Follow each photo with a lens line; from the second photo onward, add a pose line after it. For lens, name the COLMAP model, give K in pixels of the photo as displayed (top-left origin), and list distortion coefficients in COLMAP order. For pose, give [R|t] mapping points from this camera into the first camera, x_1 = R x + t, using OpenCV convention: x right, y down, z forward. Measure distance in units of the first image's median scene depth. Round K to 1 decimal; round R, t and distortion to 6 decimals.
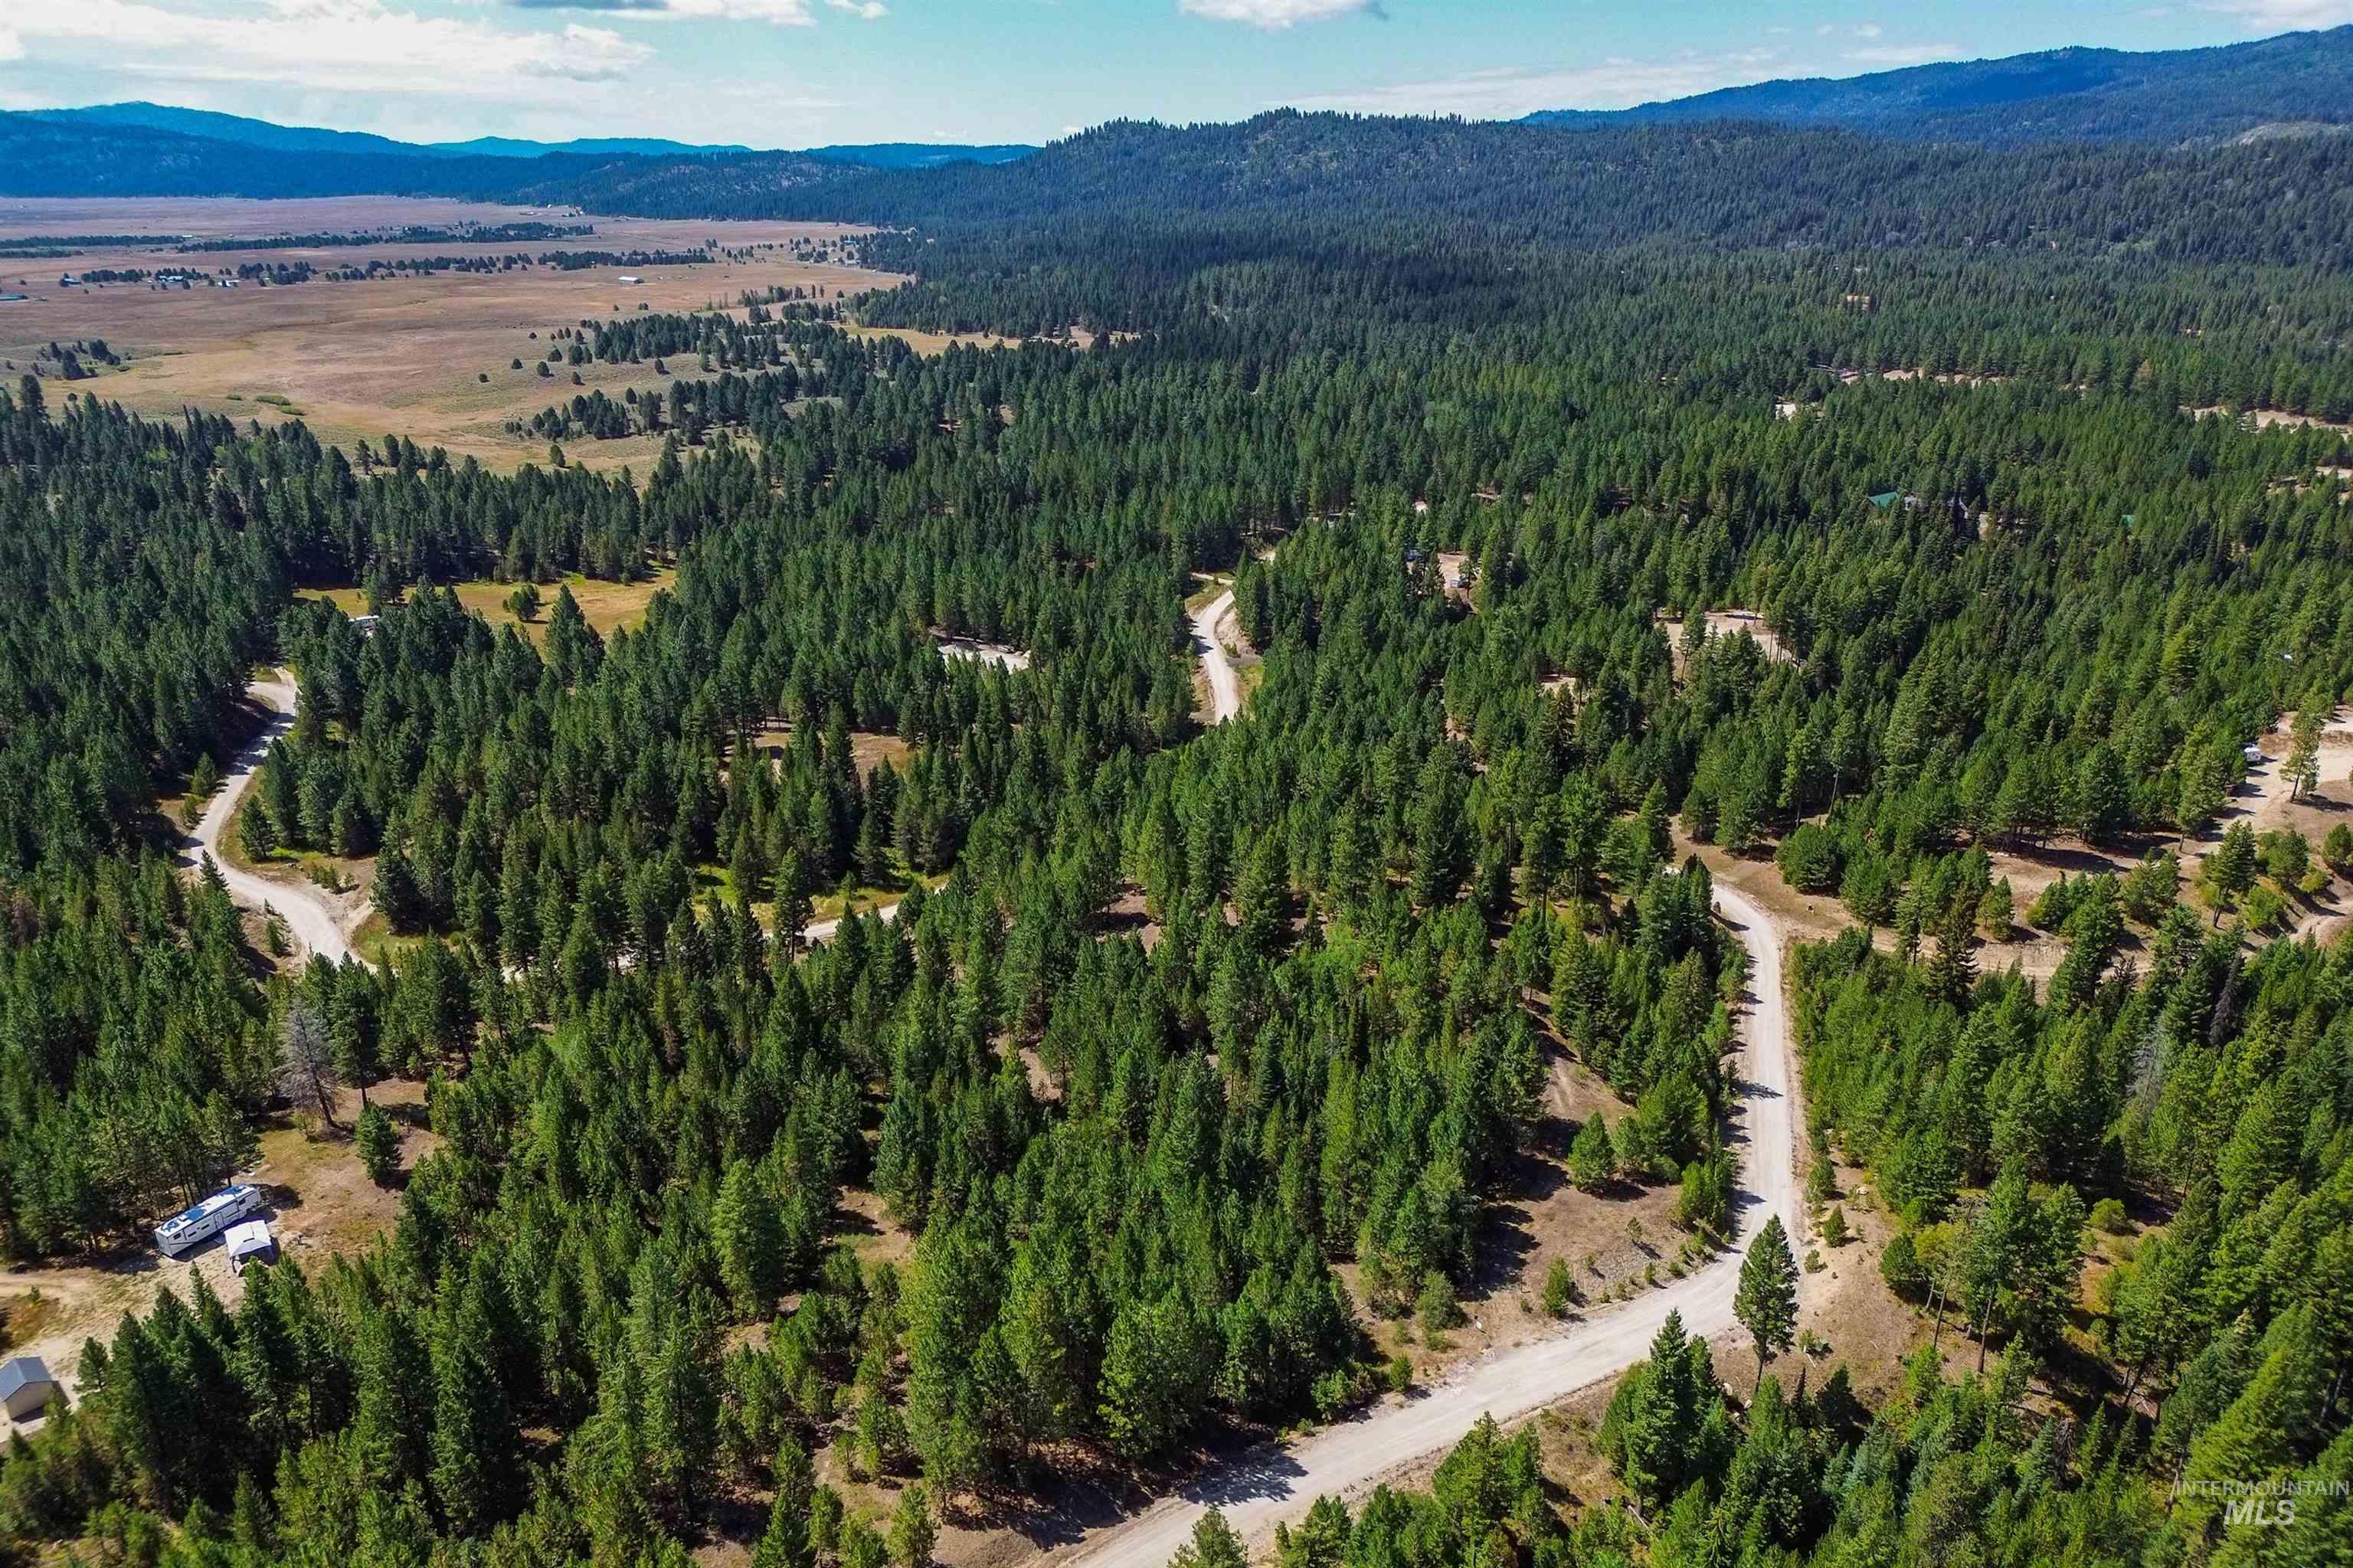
lens RADIAL K [[1639.8, 0, 1176.5], [0, 1639.8, 784.0], [0, 0, 1]] dist [0.059662, -0.048797]
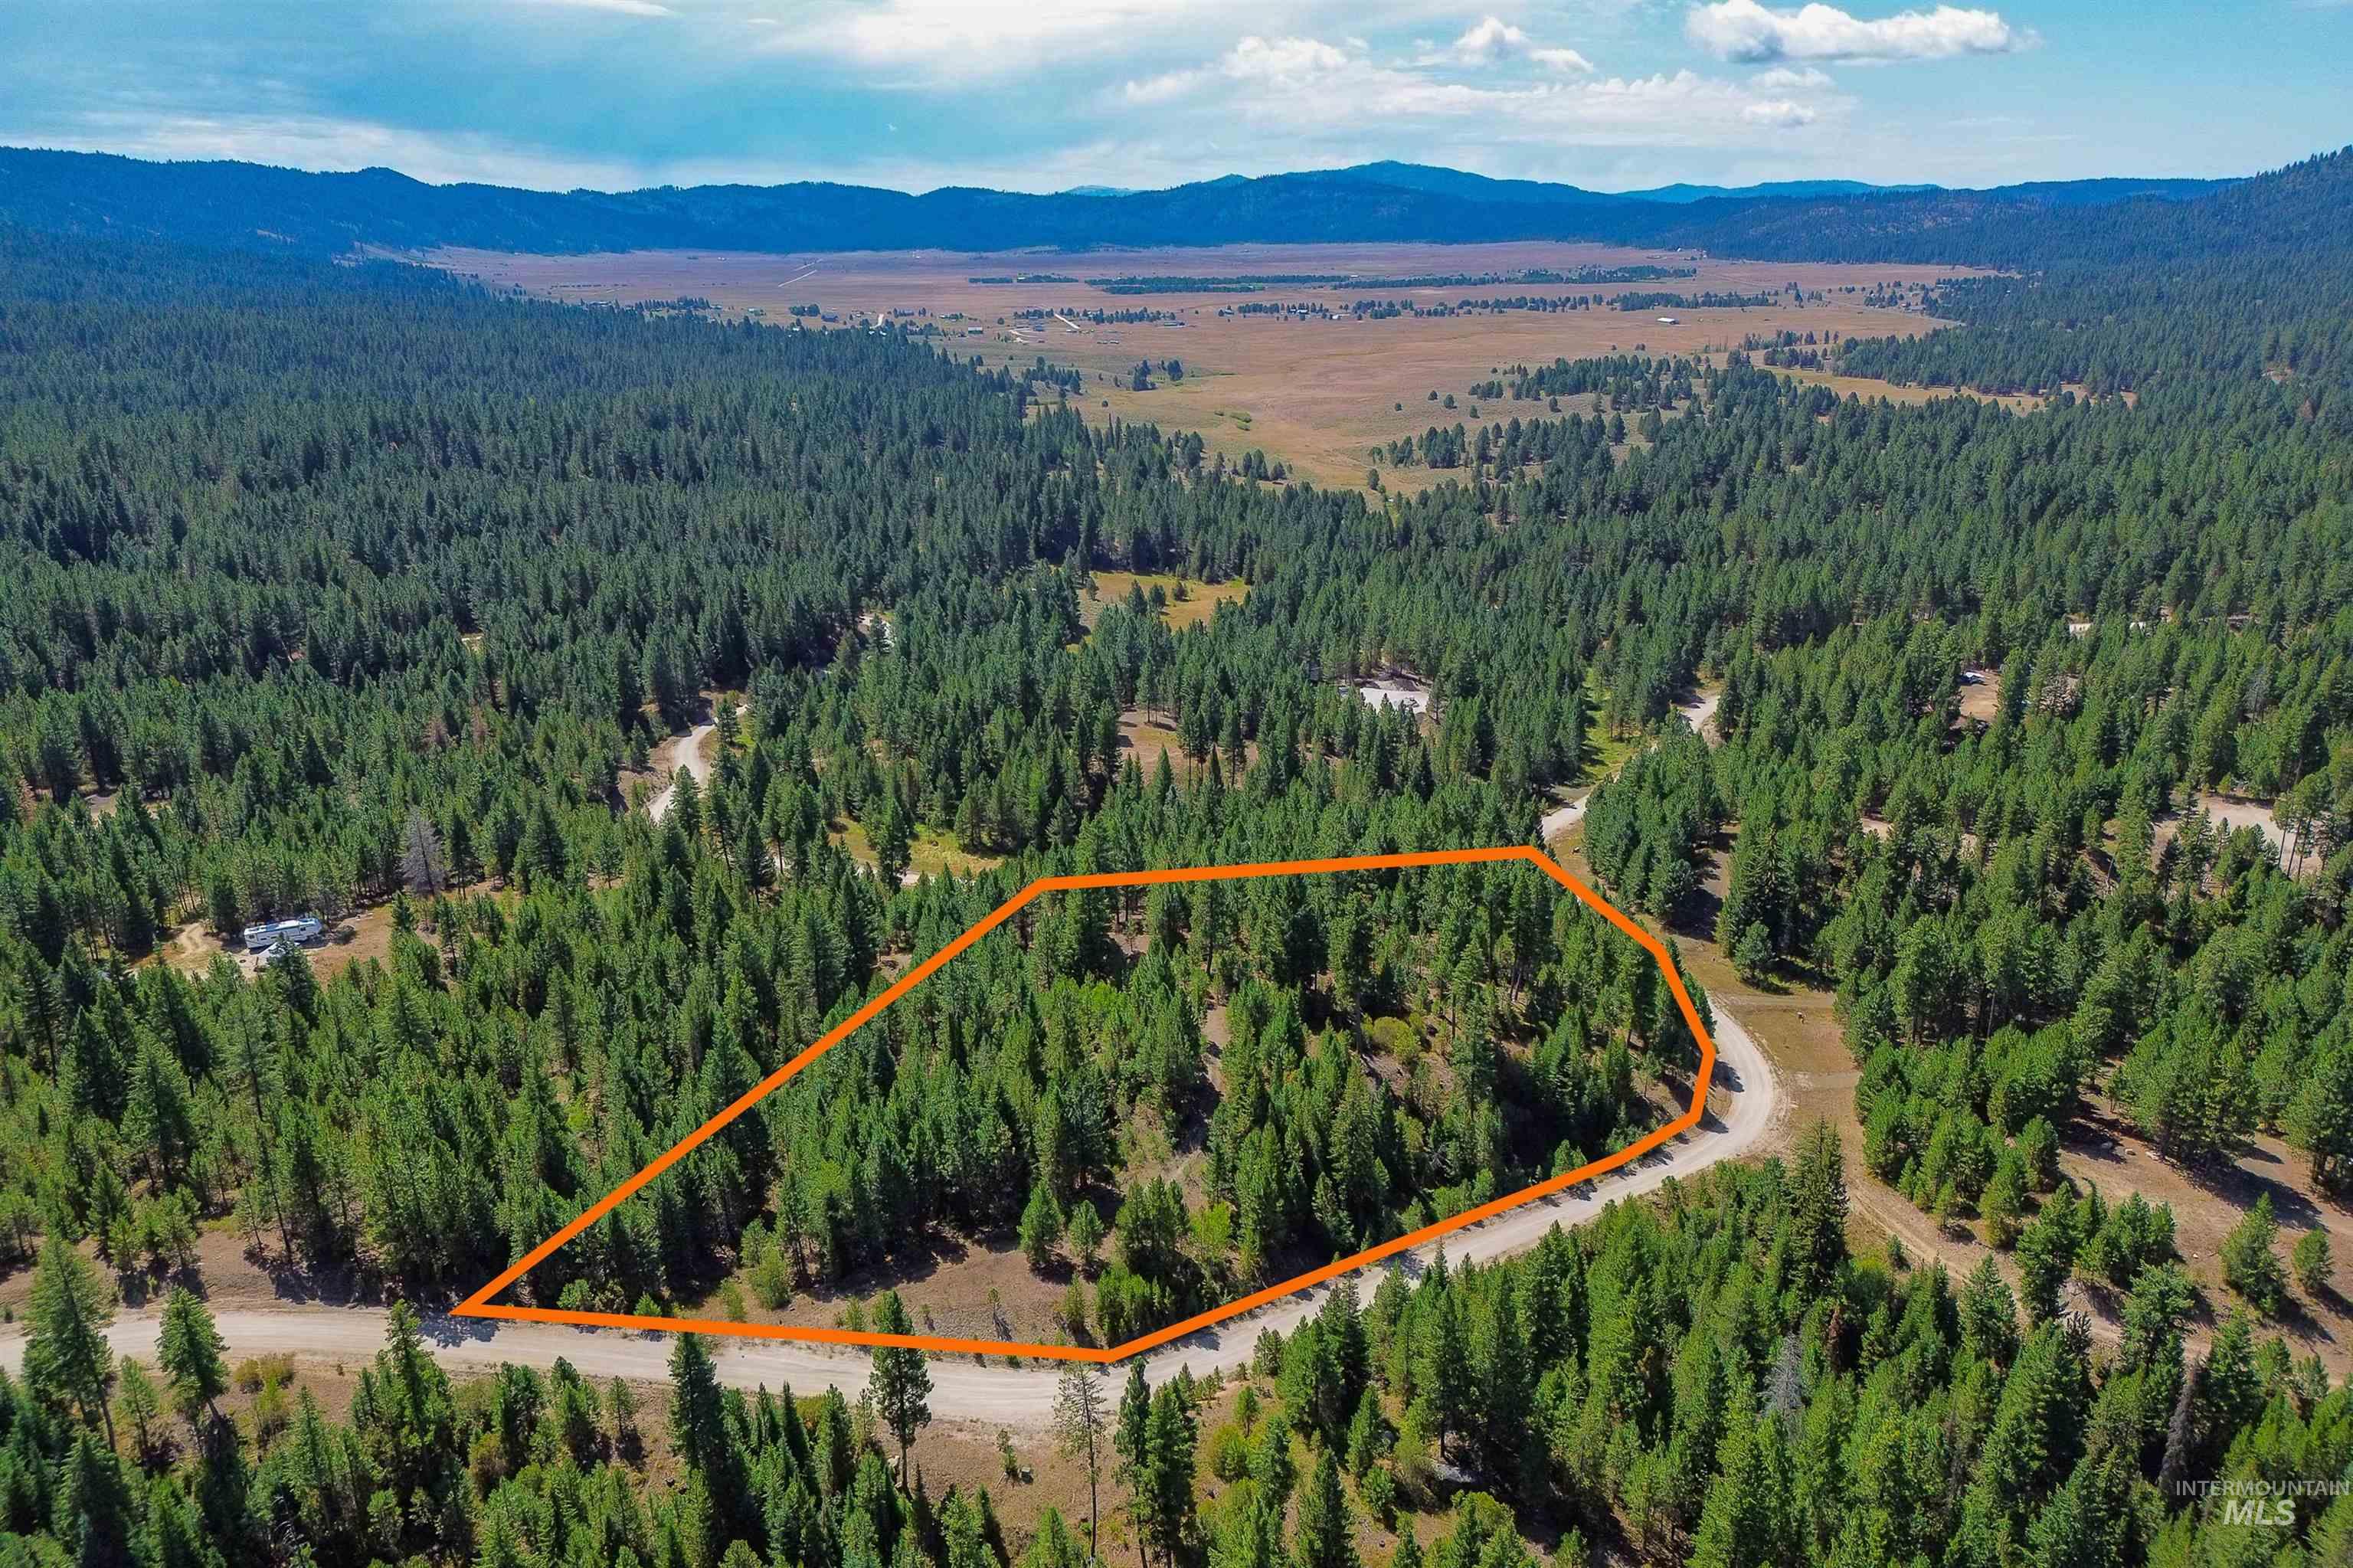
lens RADIAL K [[1639.8, 0, 1176.5], [0, 1639.8, 784.0], [0, 0, 1]] dist [0.059662, -0.048797]
pose [[0.797659, 0.193531, -0.571214, 0.328830], [-0.206510, 0.977508, 0.042810, -0.035725], [0.566651, 0.083813, 0.819684, 0.089760]]
